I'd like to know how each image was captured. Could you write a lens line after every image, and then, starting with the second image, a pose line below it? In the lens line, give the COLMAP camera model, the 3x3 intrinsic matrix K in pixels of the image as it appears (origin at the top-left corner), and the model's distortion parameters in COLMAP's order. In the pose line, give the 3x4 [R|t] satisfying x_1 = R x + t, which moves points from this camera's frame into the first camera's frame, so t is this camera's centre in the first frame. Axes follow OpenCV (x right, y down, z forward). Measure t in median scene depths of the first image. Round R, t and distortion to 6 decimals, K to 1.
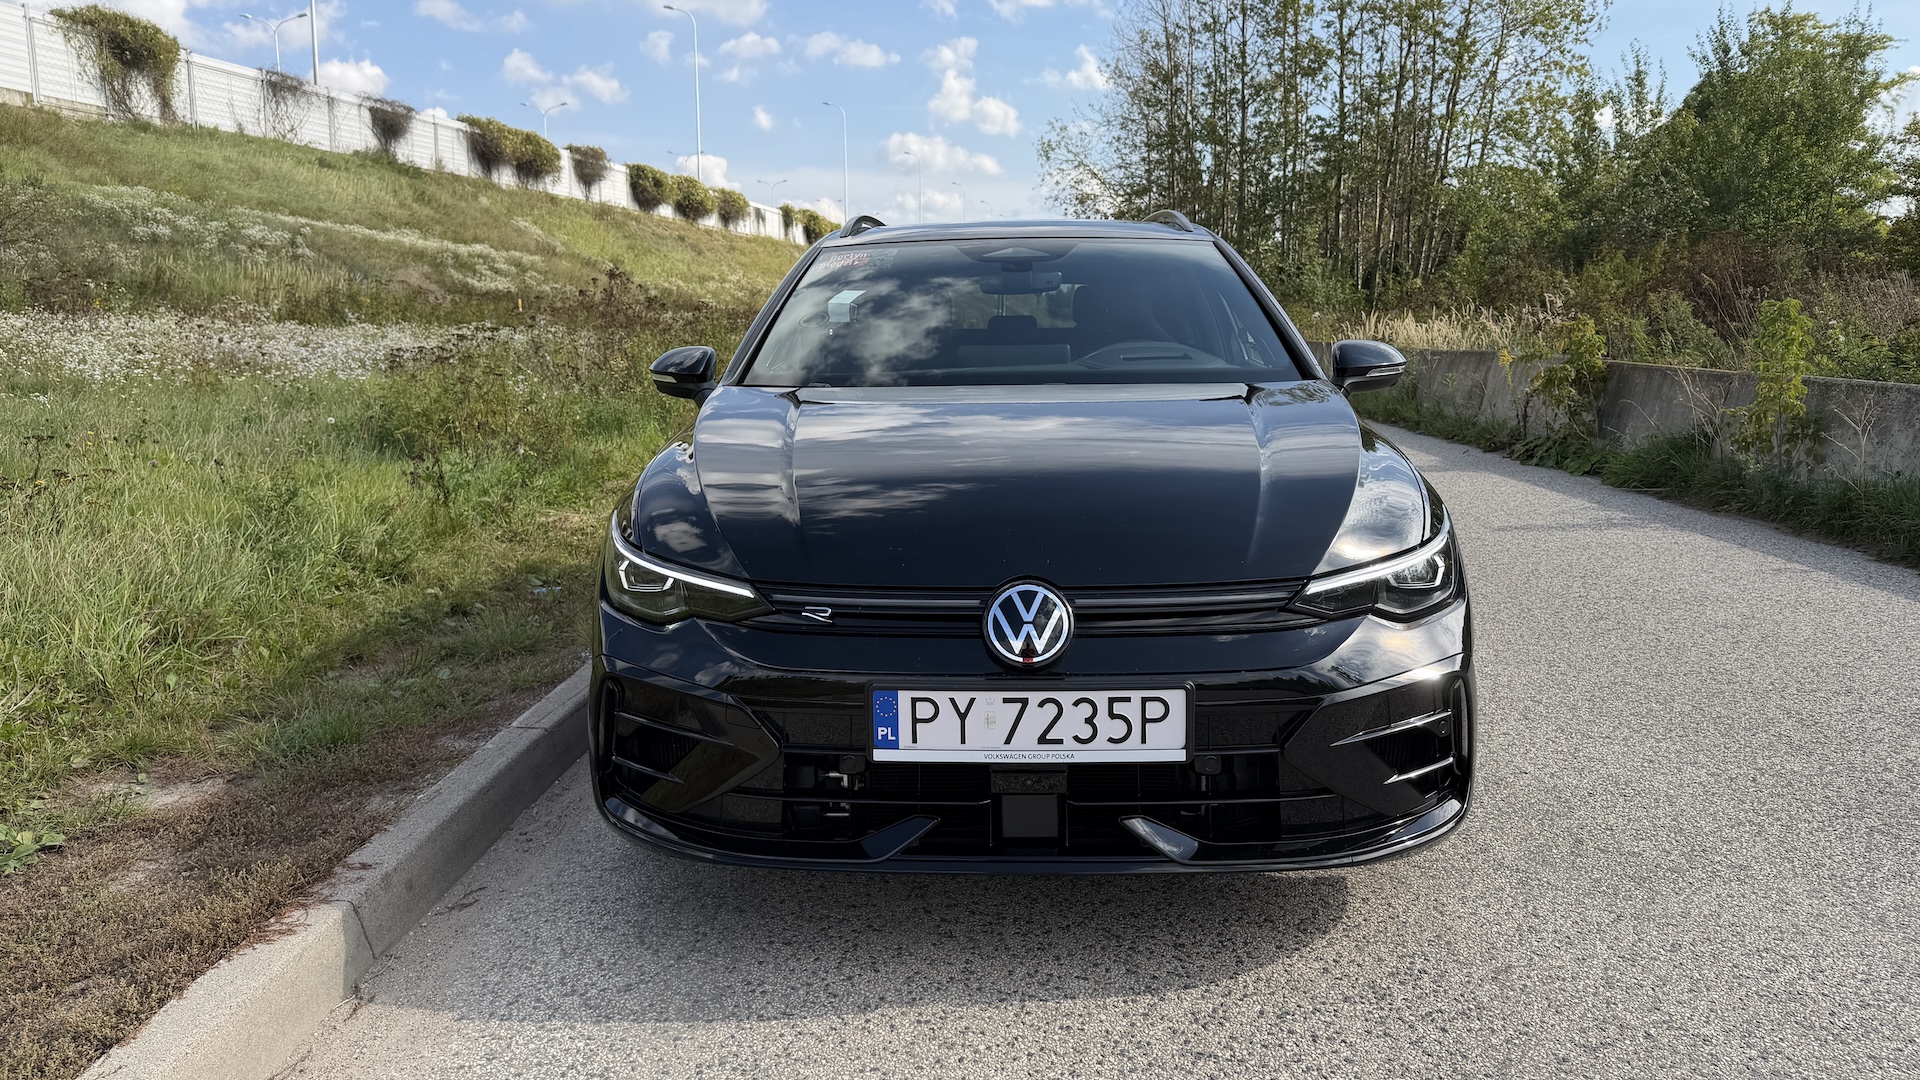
lens RADIAL K [[1384.5, 0, 933.4], [0, 1384.5, 545.7], [0, 0, 1]] dist [0.069349, -0.095578]
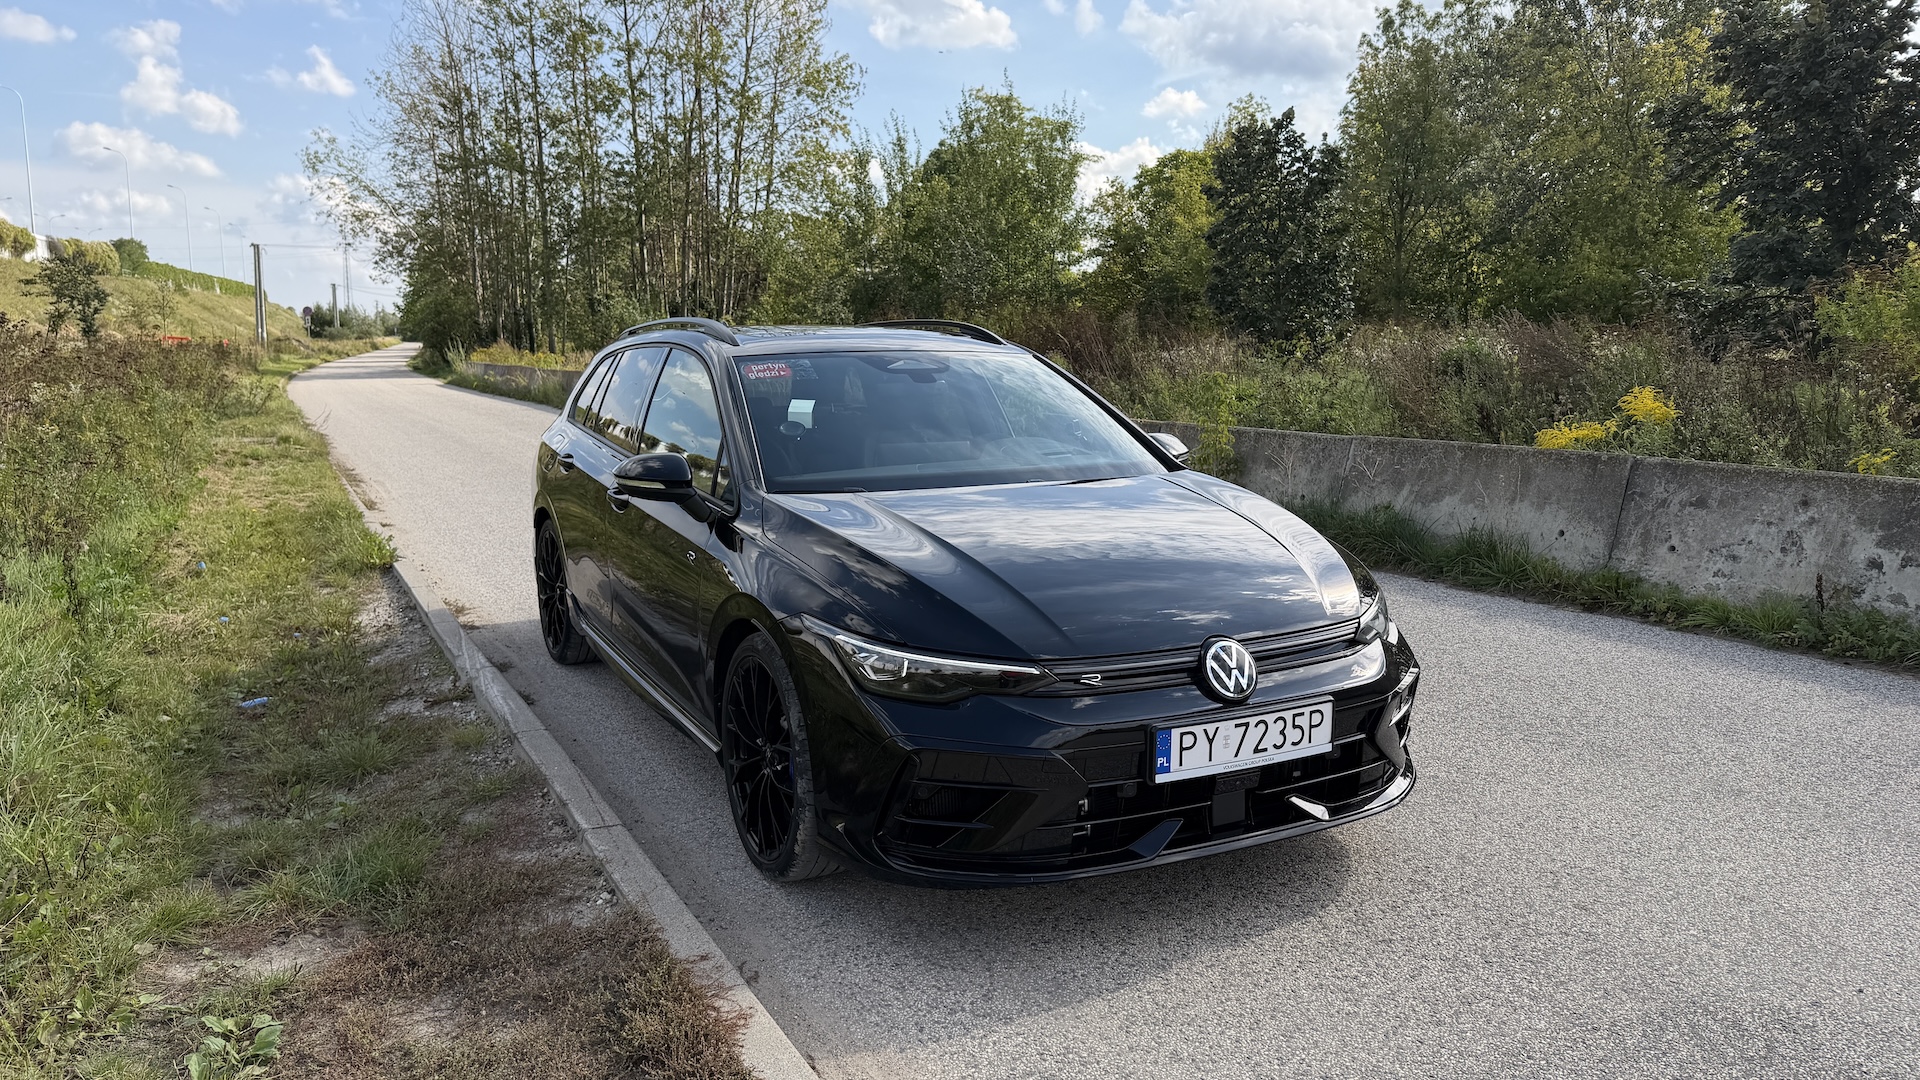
lens RADIAL K [[1414.0, 0, 984.1], [0, 1414.0, 537.2], [0, 0, 1]] dist [-0.007655, -0.006354]
pose [[0.856887, -0.060322, 0.511962, -0.161858], [0.073484, 0.997281, -0.005488, -0.016187], [-0.510239, 0.042323, 0.858991, -0.018119]]
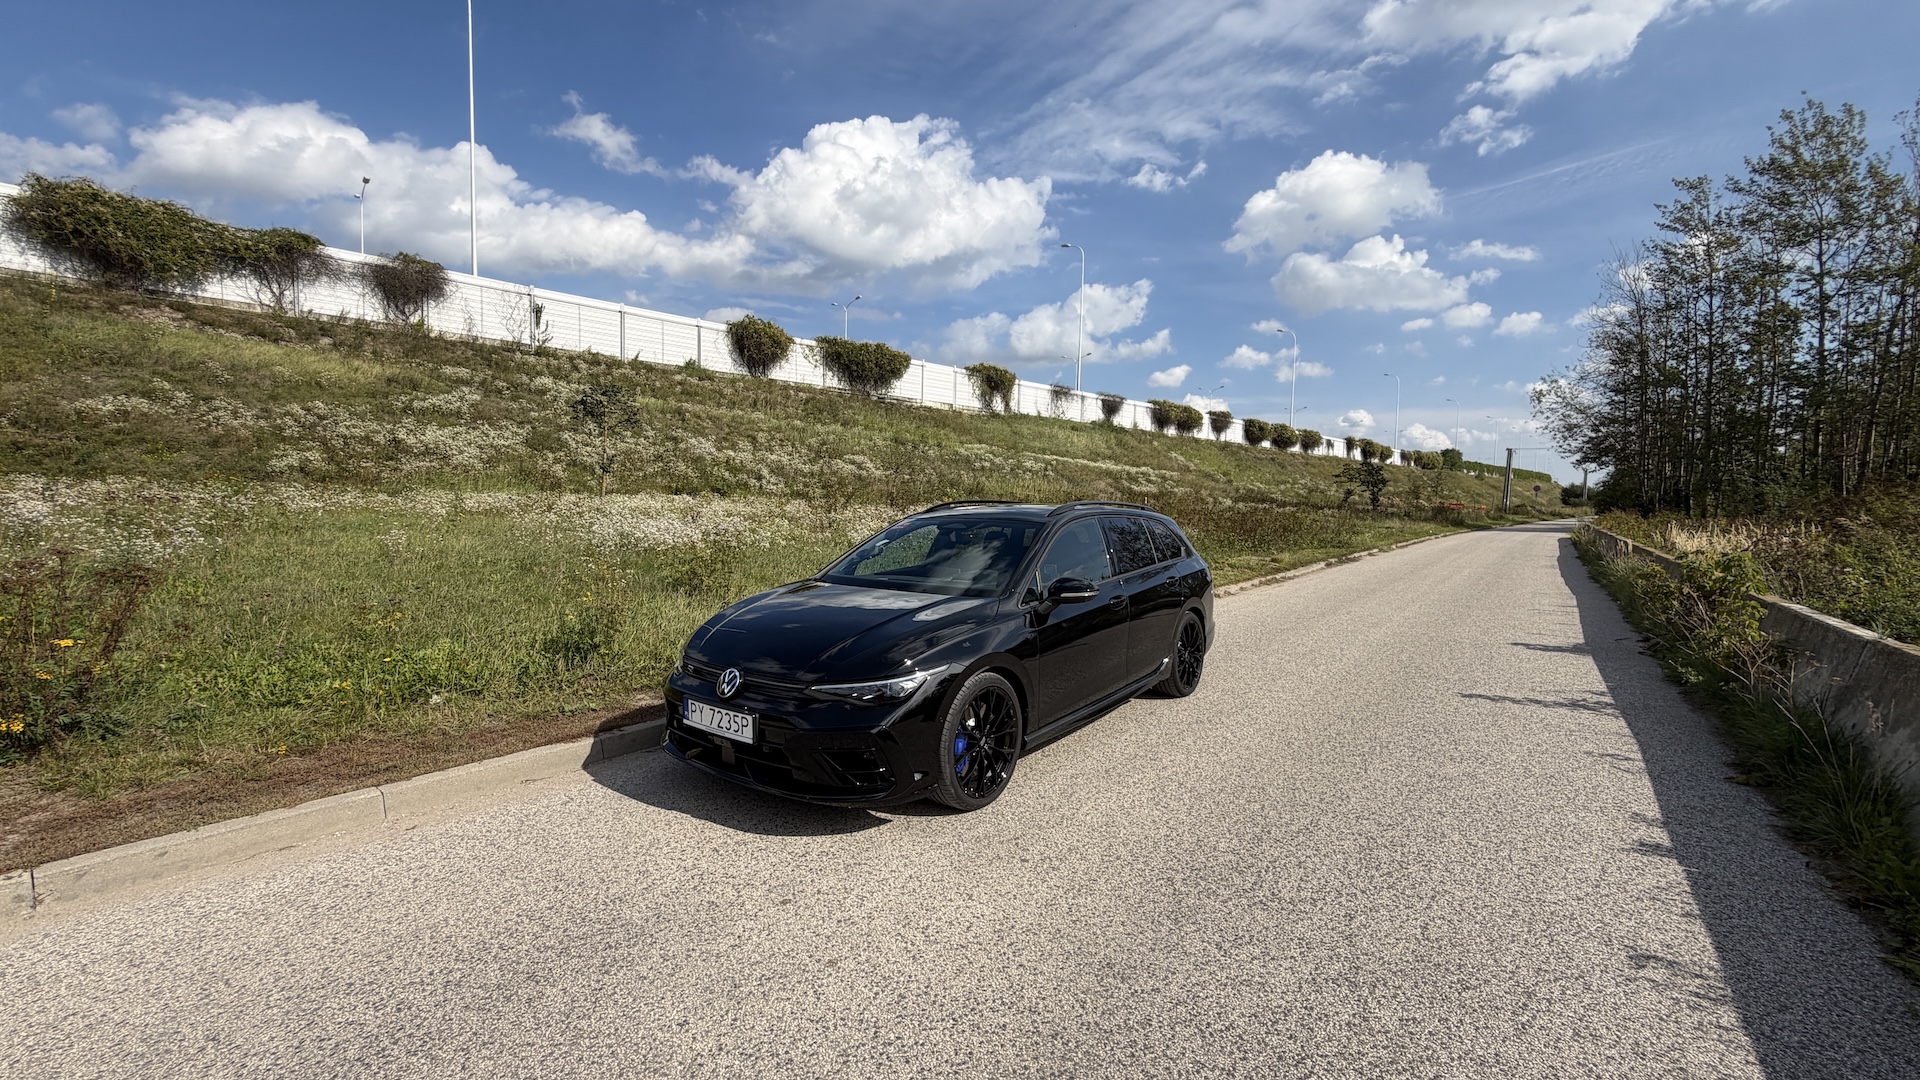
lens RADIAL K [[780.2, 0, 955.0], [0, 780.2, 549.4], [0, 0, 1]] dist [0.000694, 0.000737]
pose [[0.824746, 0.050424, -0.563251, 0.242196], [-0.105715, 0.992206, -0.065969, -0.028442], [0.555534, 0.113952, 0.823648, -0.009176]]
